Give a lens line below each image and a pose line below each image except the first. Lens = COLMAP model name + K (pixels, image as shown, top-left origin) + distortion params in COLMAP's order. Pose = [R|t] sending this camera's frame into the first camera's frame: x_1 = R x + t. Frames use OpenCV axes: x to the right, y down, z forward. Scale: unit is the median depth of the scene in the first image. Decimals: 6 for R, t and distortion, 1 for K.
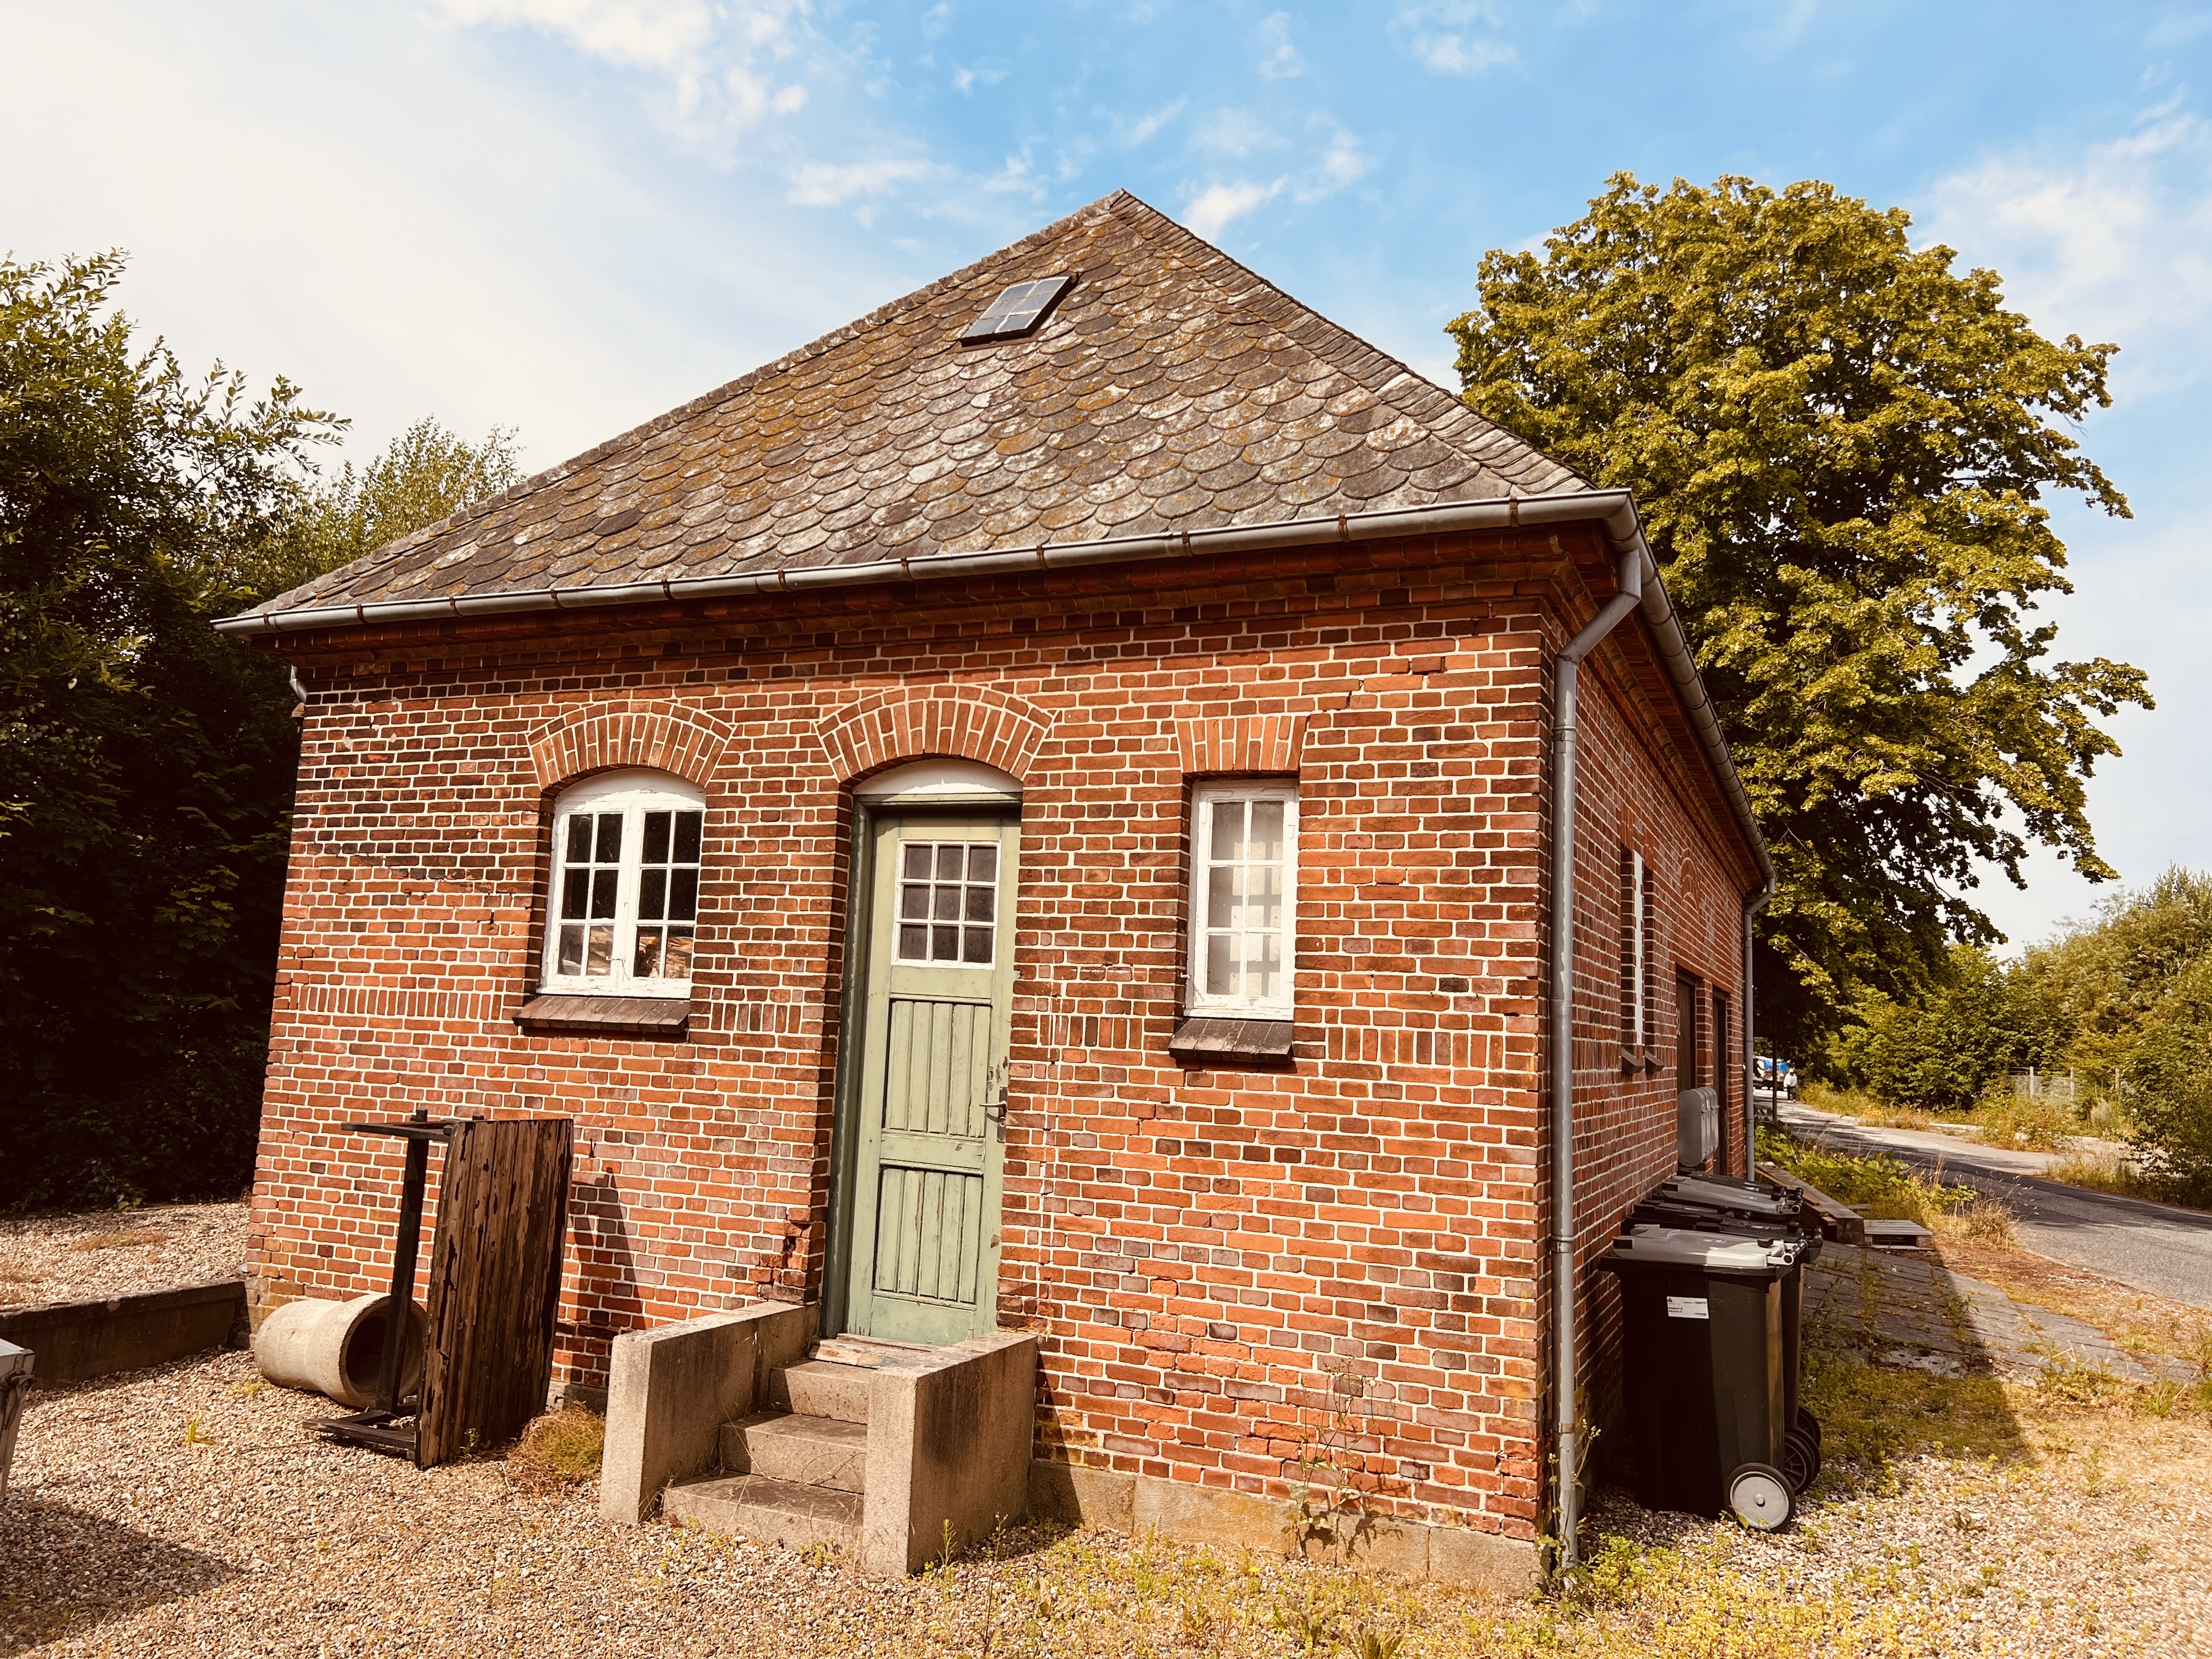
lens RADIAL K [[1660.2, 0, 1082.5], [0, 1660.2, 817.1], [0, 0, 1]] dist [0.077375, -0.103331]
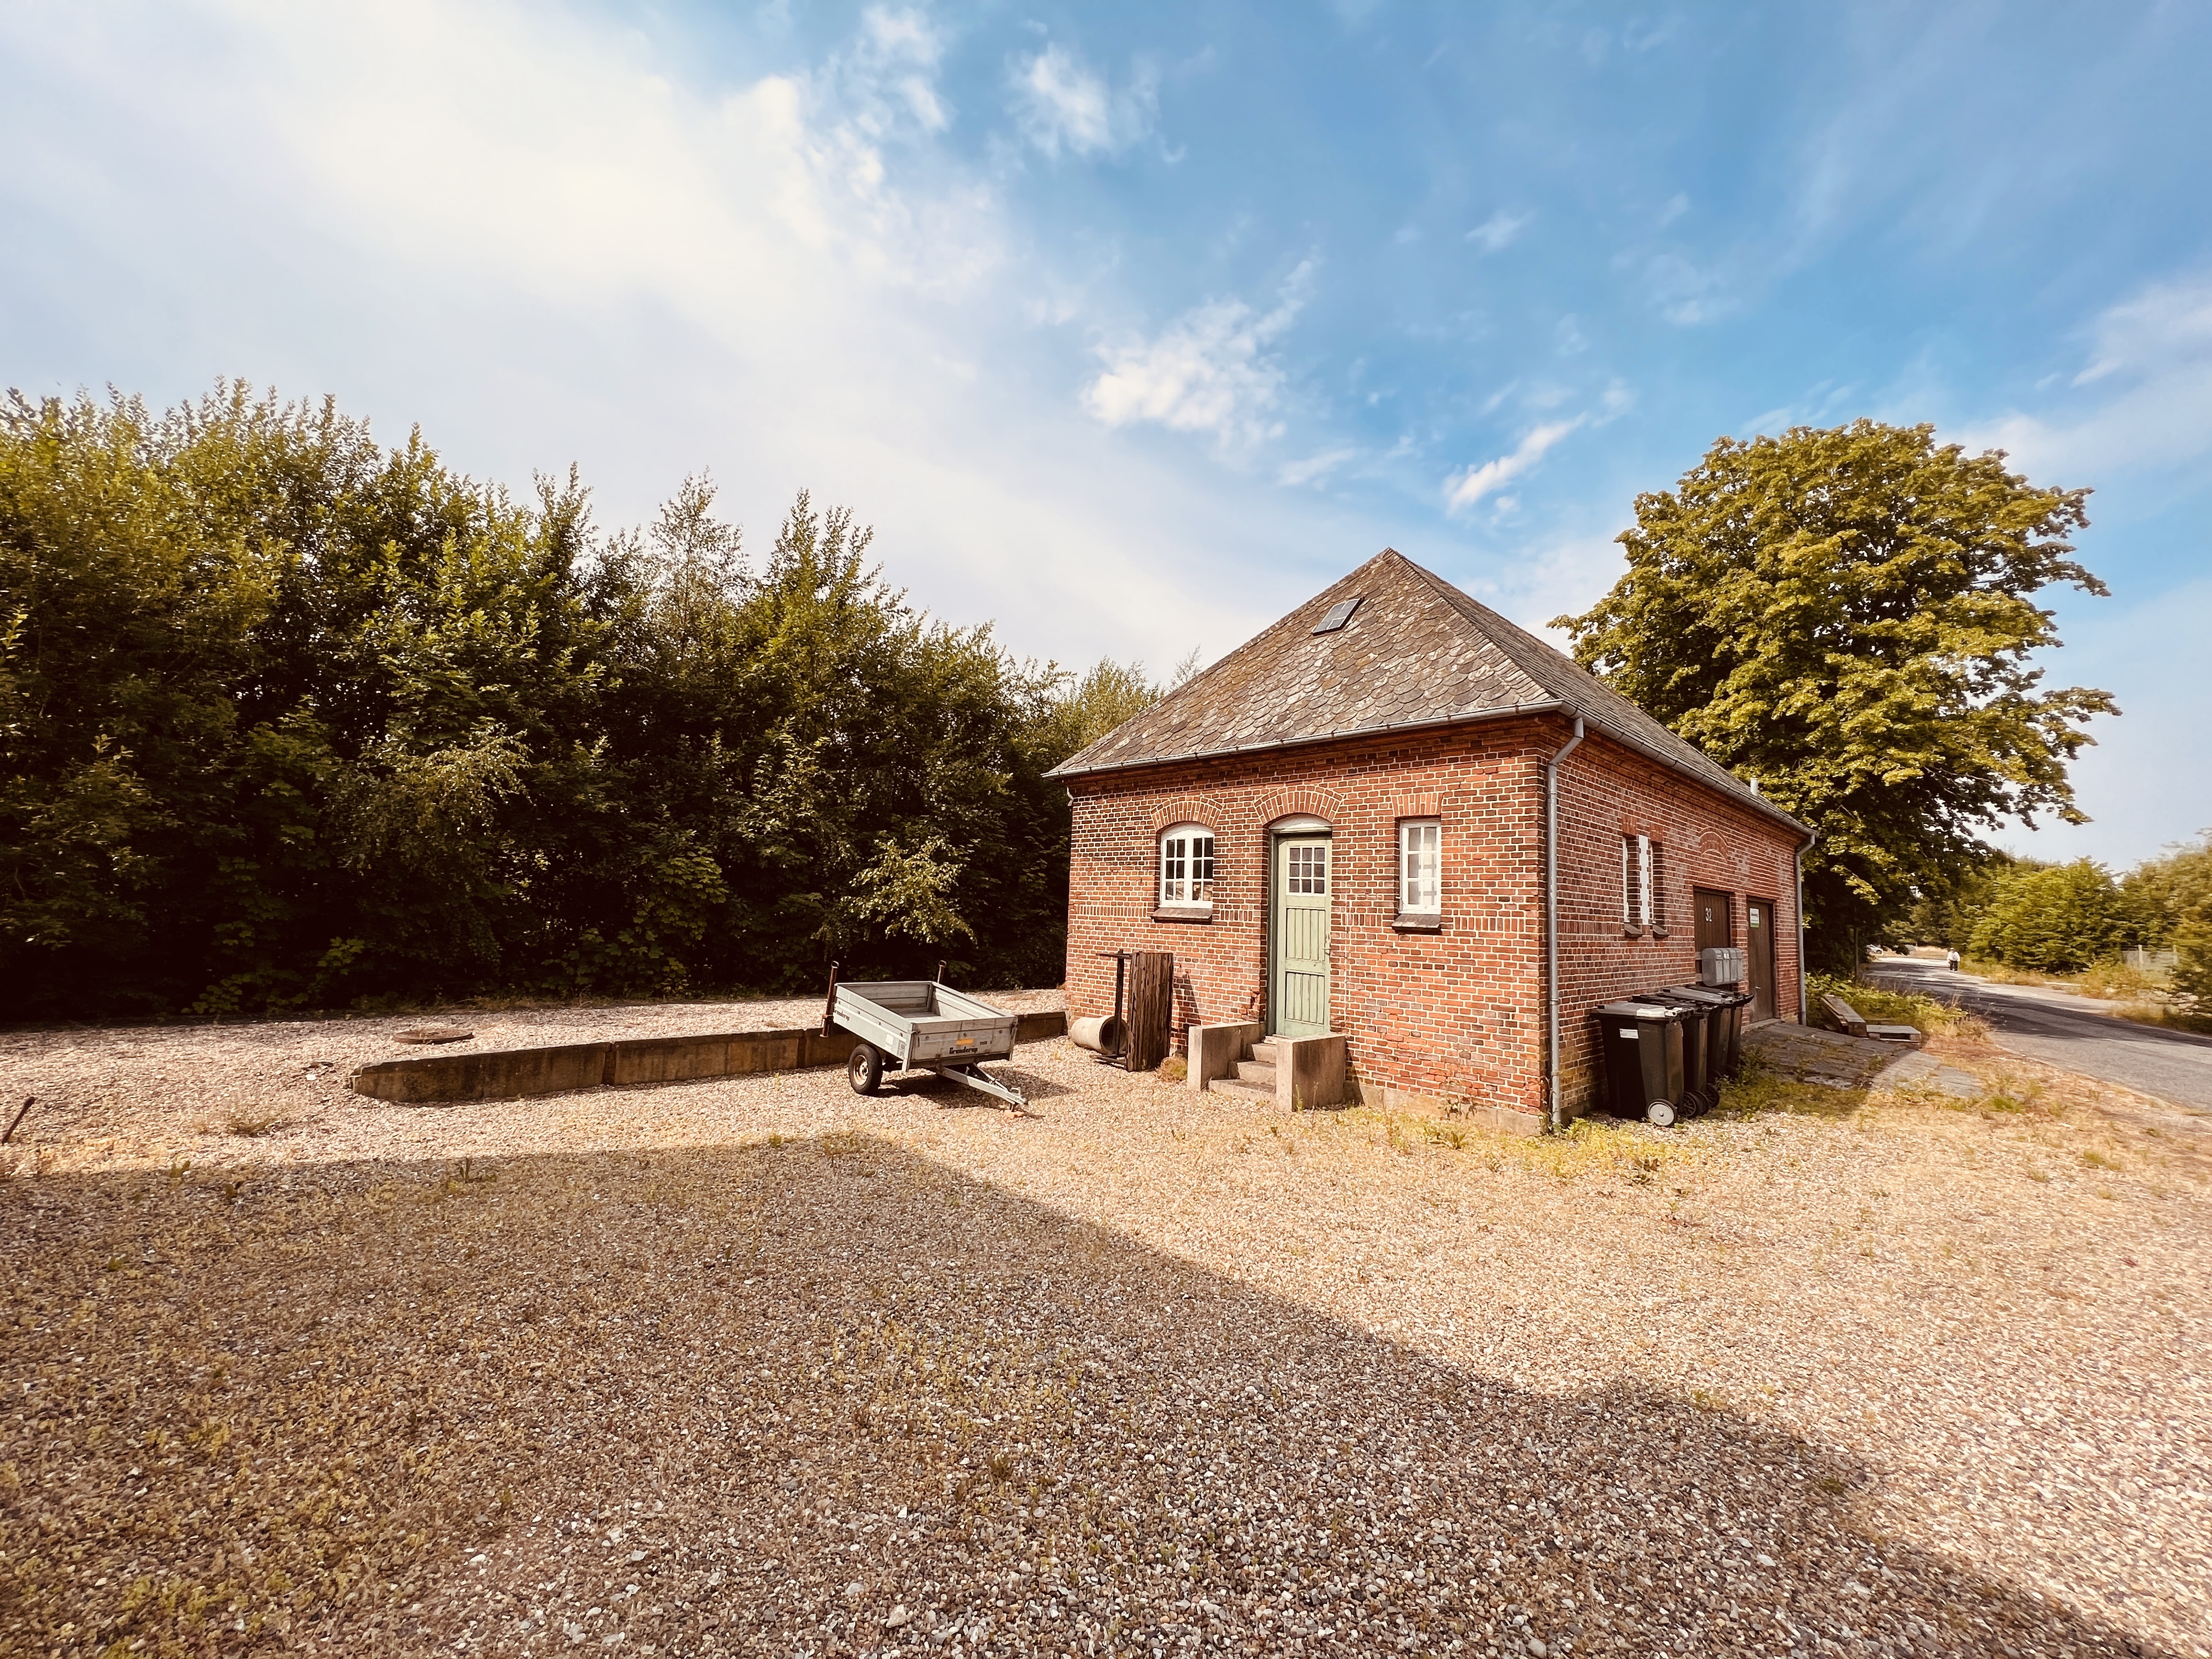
lens RADIAL K [[890.3, 0, 1106.0], [0, 890.3, 829.5], [0, 0, 1]] dist [-0.016603, 0.016949]
pose [[0.928803, -0.044799, -0.367857, 0.121125], [0.051413, 0.998644, 0.008193, -0.033805], [0.366991, -0.026522, 0.929846, -0.338878]]
